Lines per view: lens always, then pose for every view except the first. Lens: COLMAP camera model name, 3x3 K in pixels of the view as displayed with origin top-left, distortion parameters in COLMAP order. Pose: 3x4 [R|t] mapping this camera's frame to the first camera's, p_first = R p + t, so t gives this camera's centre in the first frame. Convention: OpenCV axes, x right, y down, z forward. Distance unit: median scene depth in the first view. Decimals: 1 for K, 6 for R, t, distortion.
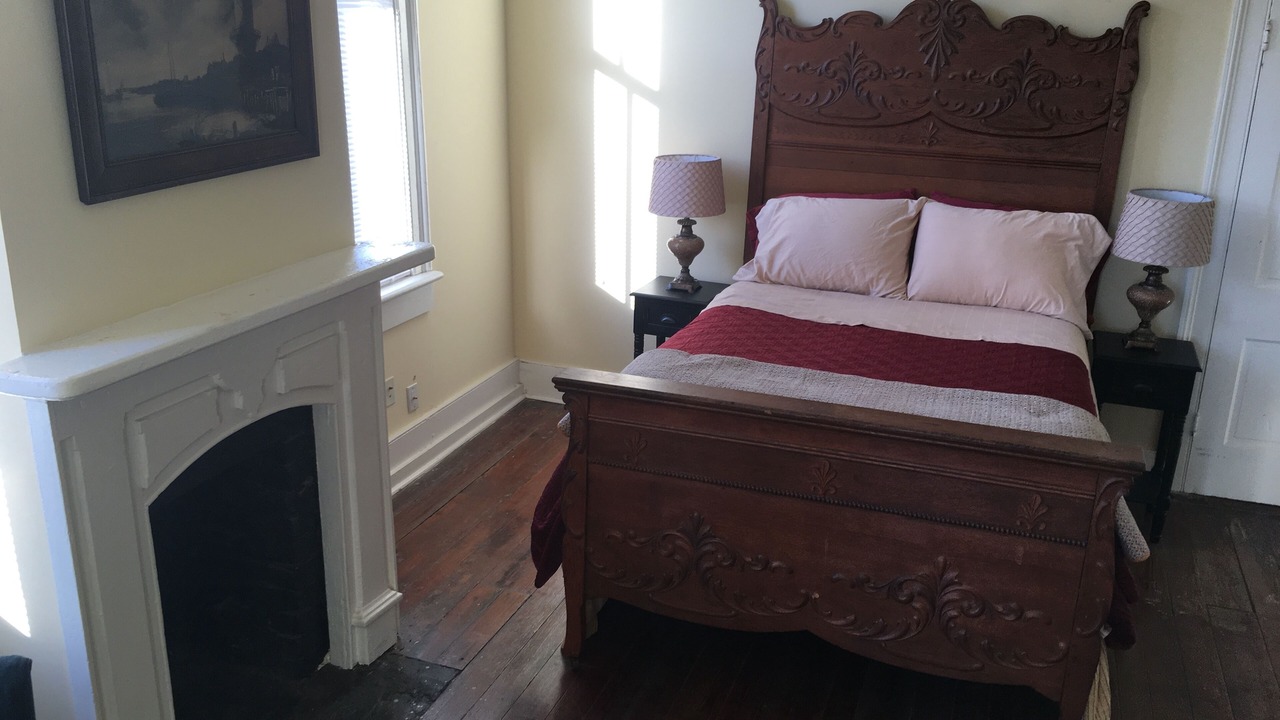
lens RADIAL K [[1080.3, 0, 692.5], [0, 1080.3, 327.1], [0, 0, 1]] dist [0.035827, -0.011284]
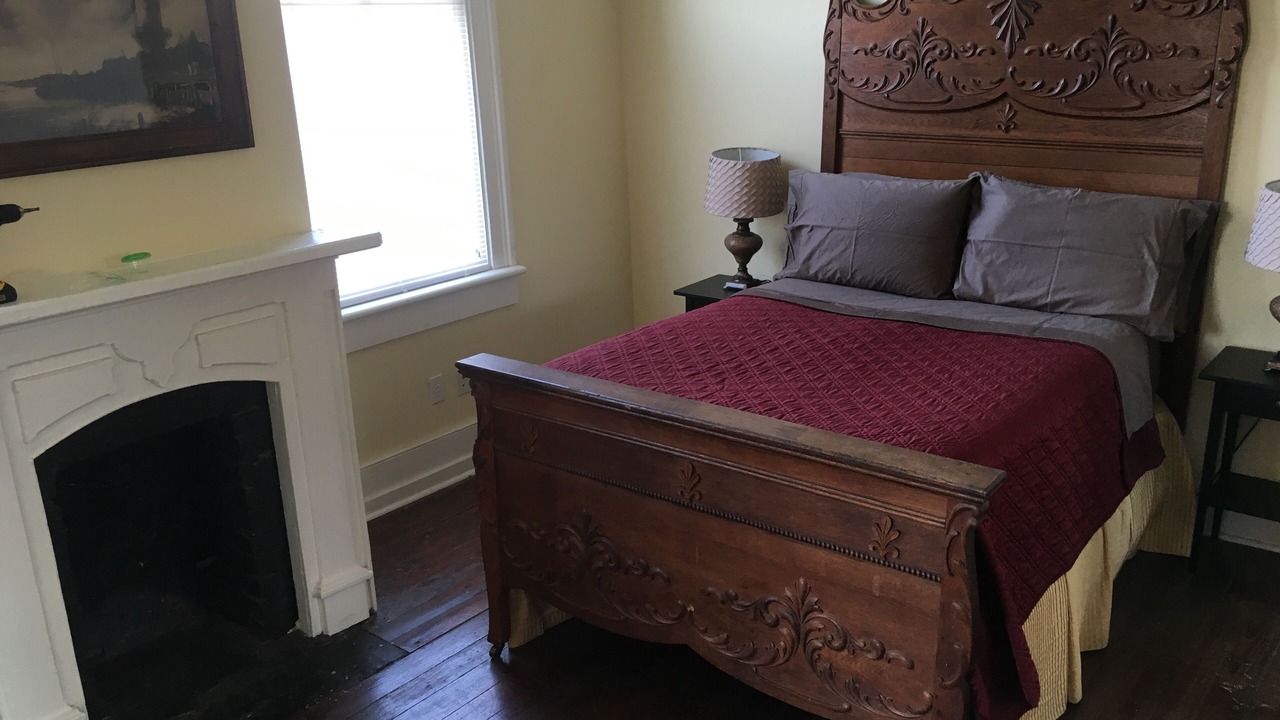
lens RADIAL K [[1088.2, 0, 639.1], [0, 1088.2, 342.2], [0, 0, 1]] dist [0.043446, -0.082156]
pose [[0.950051, 0.037832, -0.309793, 0.233678], [-0.036535, 0.999282, 0.009988, 0.007523], [0.309949, 0.001829, 0.950752, 0.061657]]
